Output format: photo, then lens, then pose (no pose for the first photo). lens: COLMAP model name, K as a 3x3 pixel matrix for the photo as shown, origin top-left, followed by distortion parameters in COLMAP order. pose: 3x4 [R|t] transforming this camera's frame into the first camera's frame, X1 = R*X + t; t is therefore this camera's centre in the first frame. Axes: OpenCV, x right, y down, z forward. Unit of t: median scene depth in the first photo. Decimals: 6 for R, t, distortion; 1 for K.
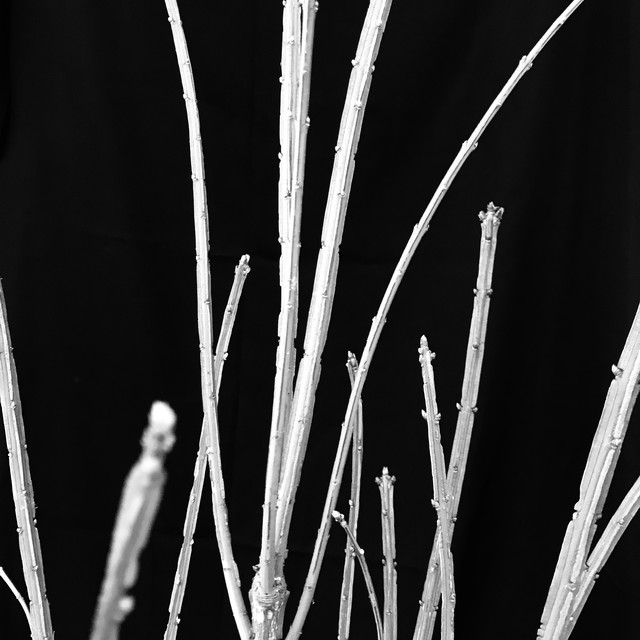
lens RADIAL K [[762.5, 0, 358.3], [0, 762.5, 317.4], [0, 0, 1]] dist [0.191223, -0.608943]
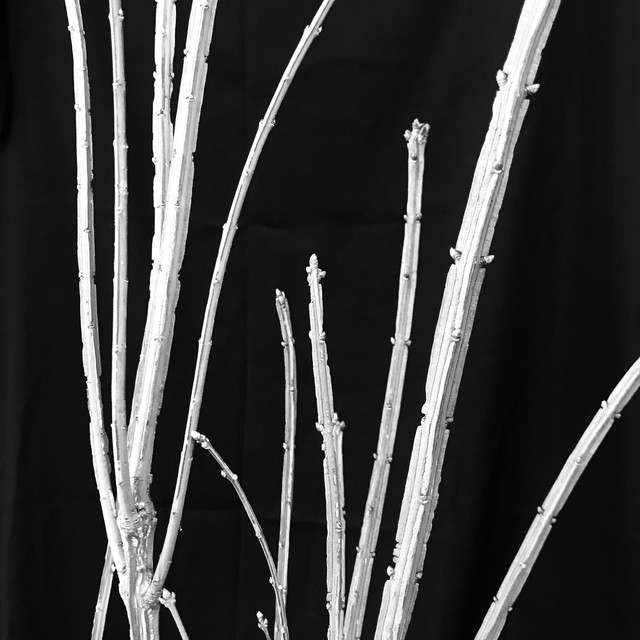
lens RADIAL K [[762.5, 0, 358.3], [0, 762.5, 317.4], [0, 0, 1]] dist [0.191223, -0.608943]
pose [[0.987756, -0.050303, -0.147678, 0.233282], [0.049308, 0.998730, -0.010392, 0.097062], [0.148013, 0.002983, 0.988981, 0.069871]]
